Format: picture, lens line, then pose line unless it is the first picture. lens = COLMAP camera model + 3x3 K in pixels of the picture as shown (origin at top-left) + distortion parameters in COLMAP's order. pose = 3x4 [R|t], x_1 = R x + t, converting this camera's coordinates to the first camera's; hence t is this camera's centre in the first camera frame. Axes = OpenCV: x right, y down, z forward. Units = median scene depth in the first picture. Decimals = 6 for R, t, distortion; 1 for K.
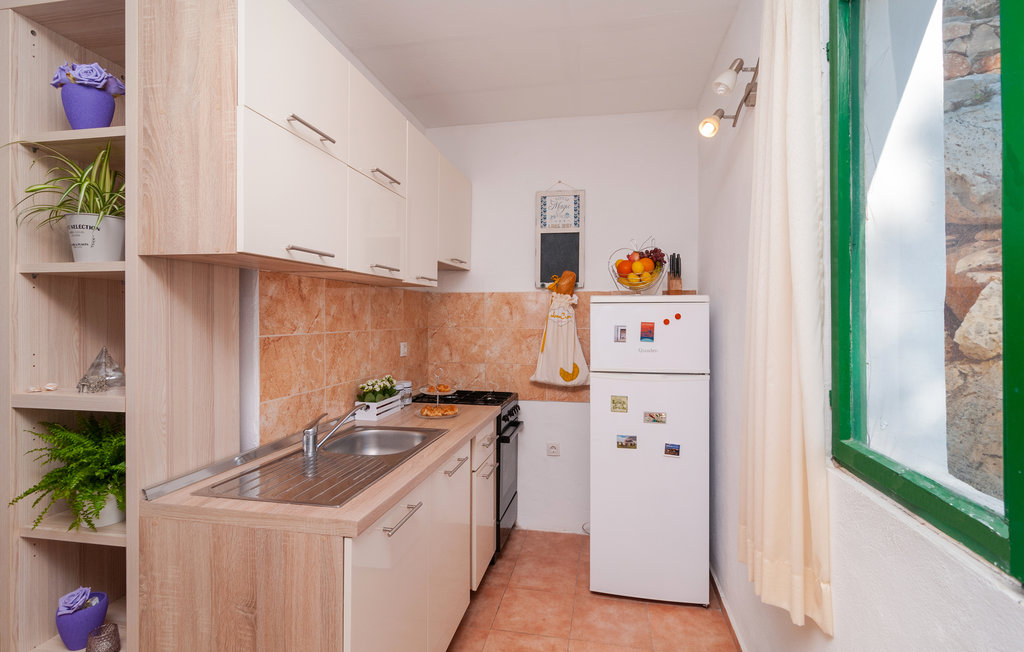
lens RADIAL K [[499.0, 0, 512.1], [0, 499.0, 312.9], [0, 0, 1]] dist [-0.001565, -0.000192]
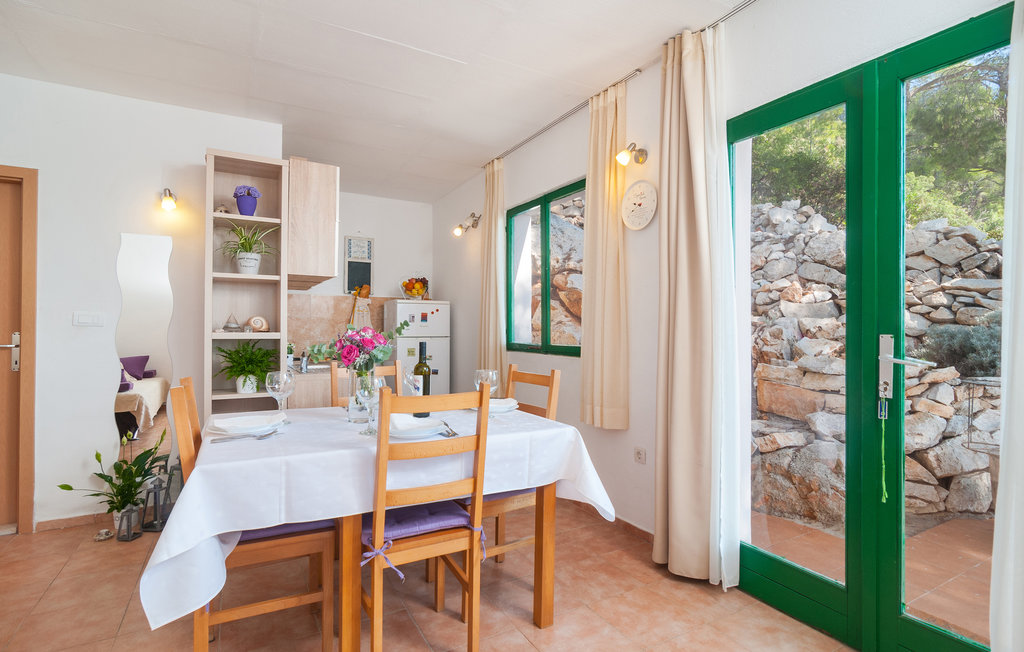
lens RADIAL K [[499.0, 0, 512.1], [0, 499.0, 312.9], [0, 0, 1]] dist [-0.001565, -0.000192]
pose [[0.770101, 0.025874, 0.637397, -0.617613], [-0.010654, 0.999559, -0.027704, 0.057653], [-0.637833, 0.014545, 0.770038, -0.674791]]
